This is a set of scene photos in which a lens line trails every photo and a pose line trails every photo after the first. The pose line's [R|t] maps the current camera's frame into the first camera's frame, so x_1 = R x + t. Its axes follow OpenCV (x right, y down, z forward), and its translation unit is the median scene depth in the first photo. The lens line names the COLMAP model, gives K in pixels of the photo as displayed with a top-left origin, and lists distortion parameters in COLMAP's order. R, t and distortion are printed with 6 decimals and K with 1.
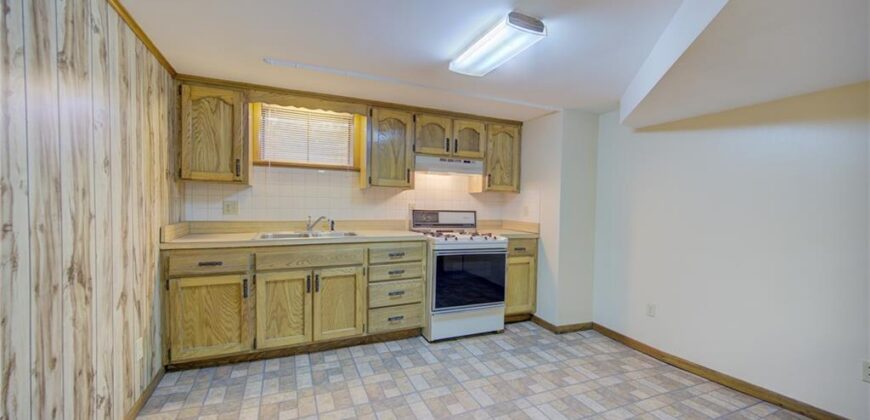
lens RADIAL K [[348.0, 0, 434.4], [0, 348.0, 212.2], [0, 0, 1]] dist [0.001042, -0.000398]
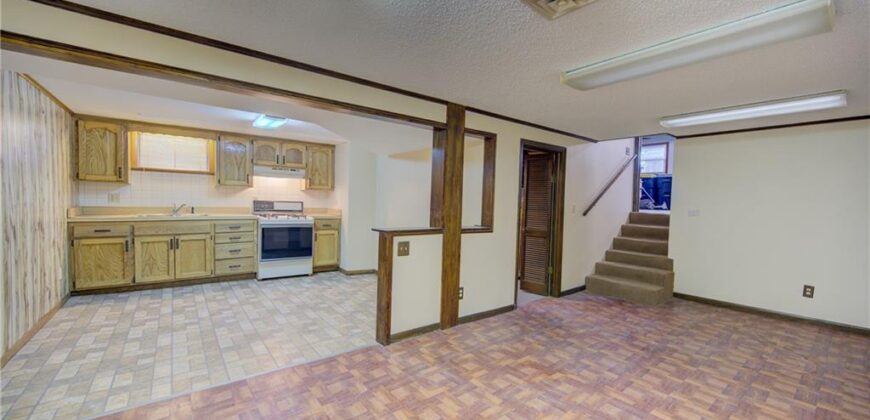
lens RADIAL K [[348.0, 0, 436.4], [0, 348.0, 212.6], [0, 0, 1]] dist [0.001042, -0.000398]
pose [[0.971178, -0.000070, 0.238355, 0.446209], [-0.004401, 0.999824, 0.018224, 0.018840], [-0.238315, -0.018747, 0.971007, -0.866946]]
